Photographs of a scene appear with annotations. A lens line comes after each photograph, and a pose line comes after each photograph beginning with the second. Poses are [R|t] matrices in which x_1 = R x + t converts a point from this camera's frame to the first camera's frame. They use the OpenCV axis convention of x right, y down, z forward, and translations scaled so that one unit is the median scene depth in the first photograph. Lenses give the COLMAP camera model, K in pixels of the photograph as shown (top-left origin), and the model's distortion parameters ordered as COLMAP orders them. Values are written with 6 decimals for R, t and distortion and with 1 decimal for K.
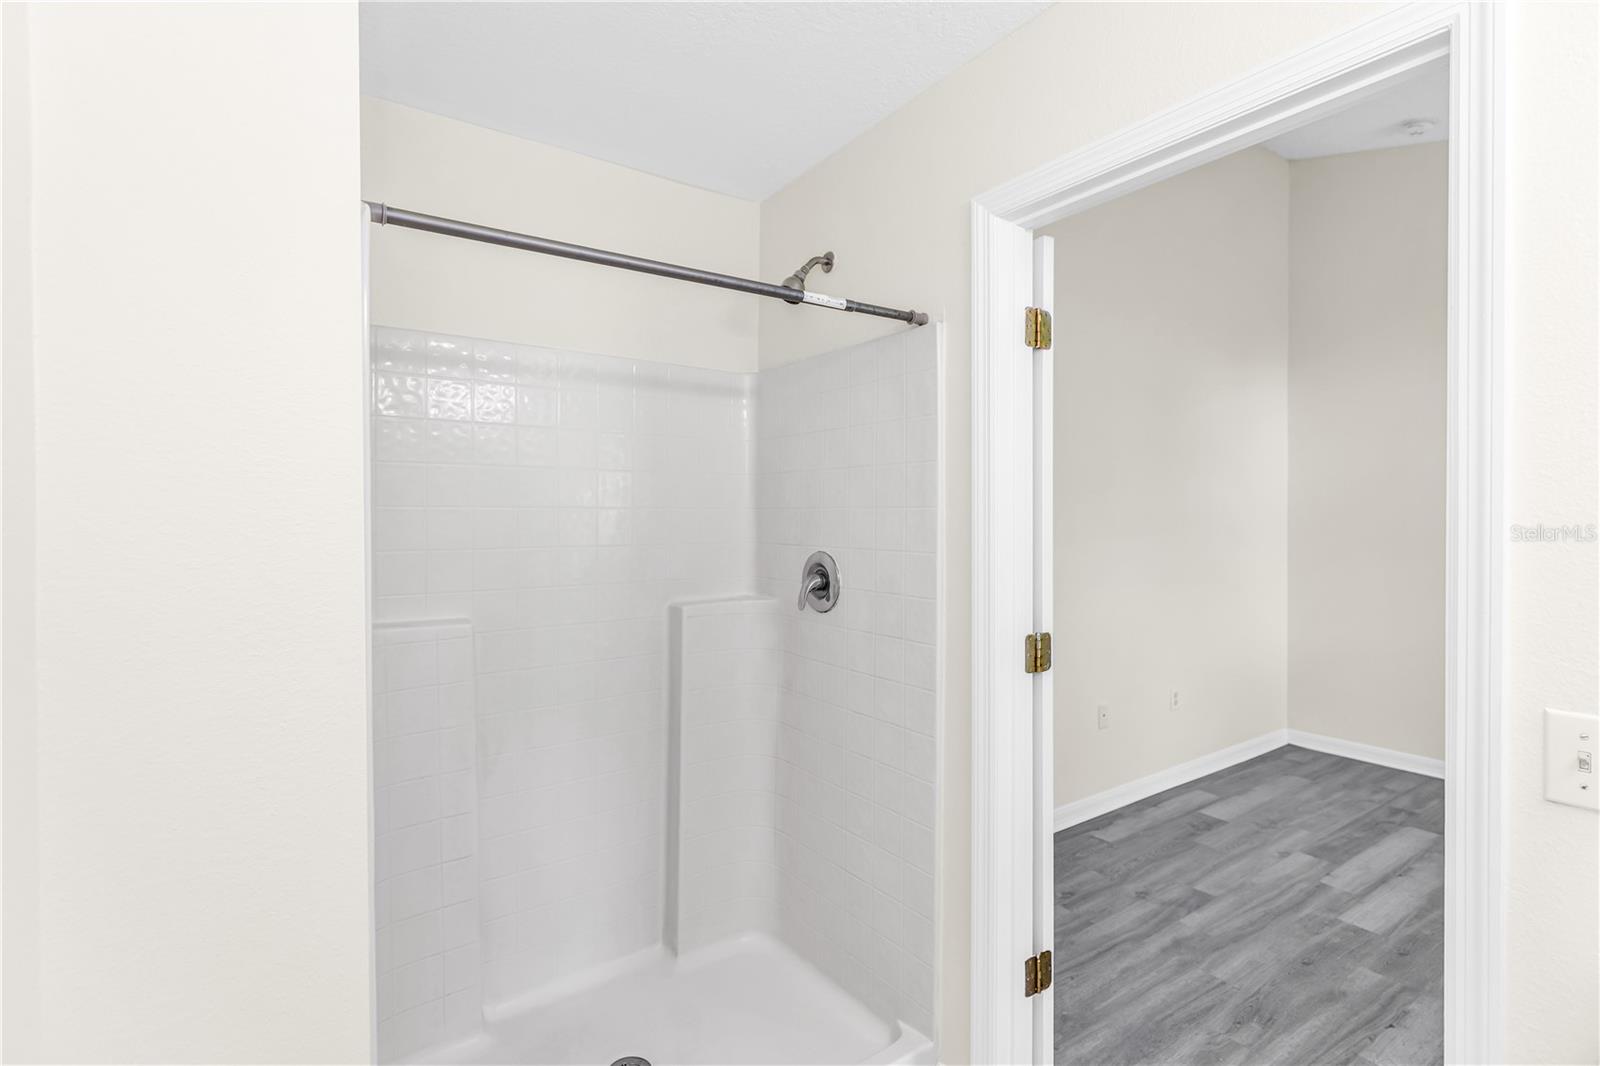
lens RADIAL K [[770.5, 0, 800.4], [0, 770.5, 528.8], [0, 0, 1]] dist [-0.000176, -0.000110]
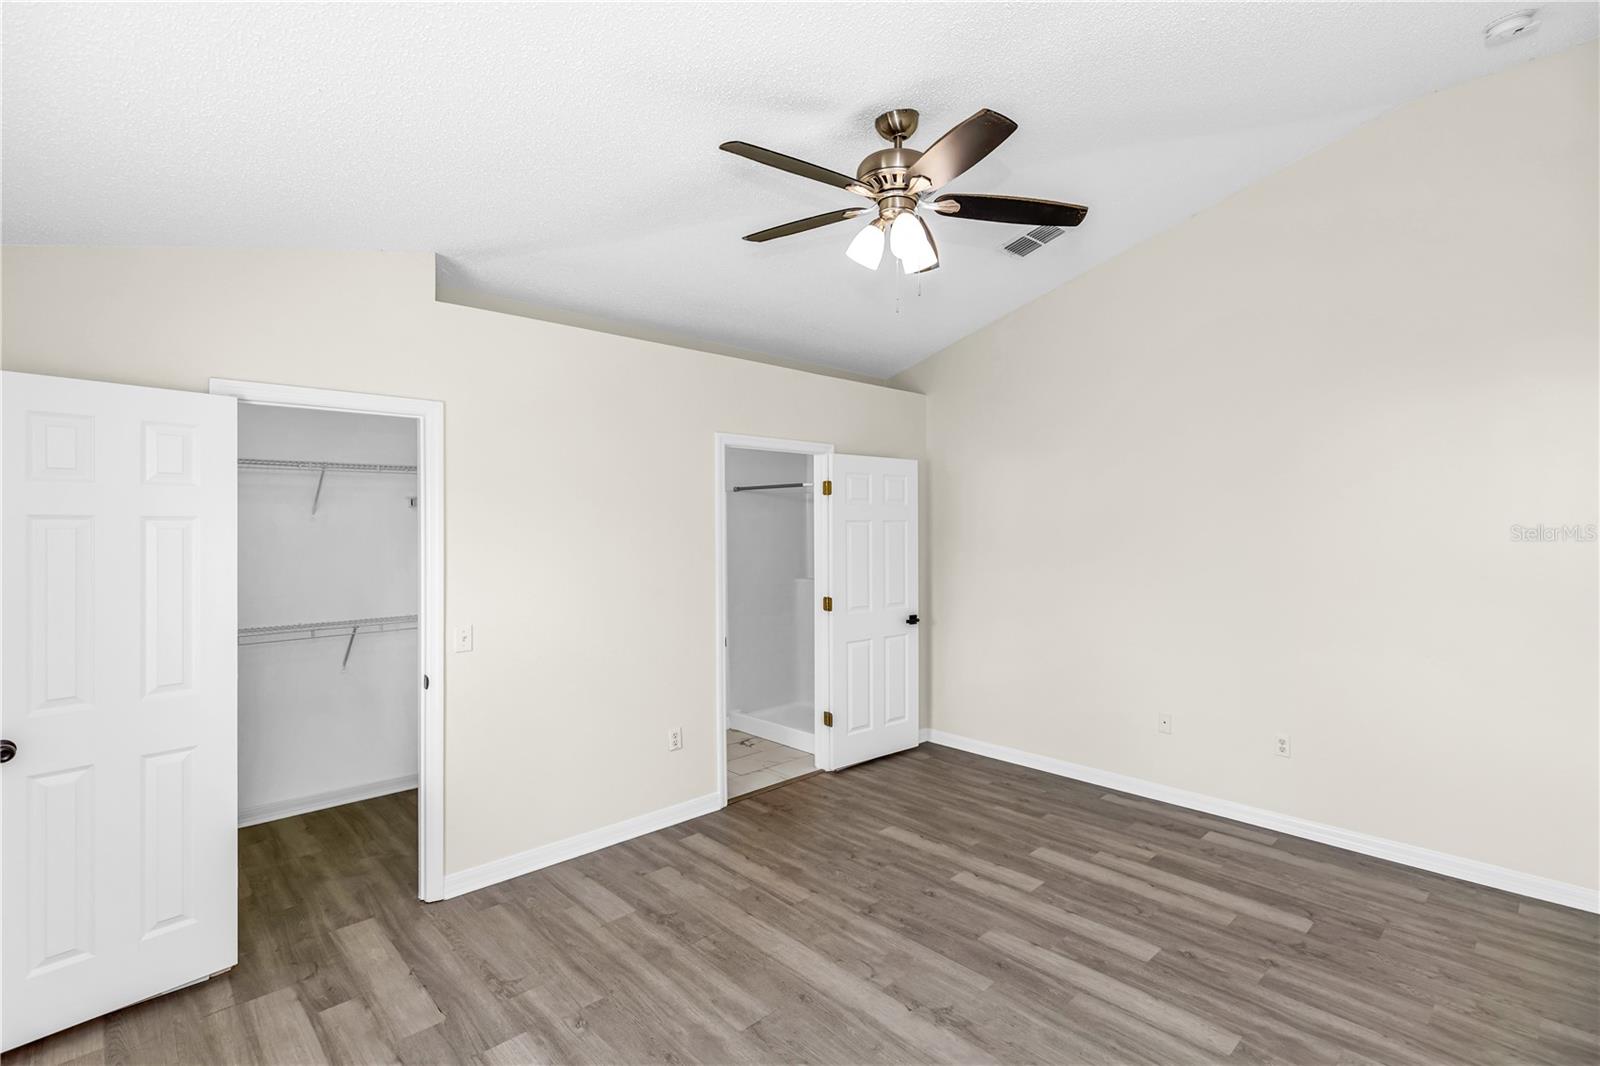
lens RADIAL K [[712.8, 0, 809.7], [0, 712.8, 528.3], [0, 0, 1]] dist [-0.000264, 0.000413]
pose [[0.141673, 0.006932, -0.989889, 2.029341], [-0.008478, 0.999947, 0.005789, -0.096689], [0.989877, 0.007573, 0.141724, 0.394282]]
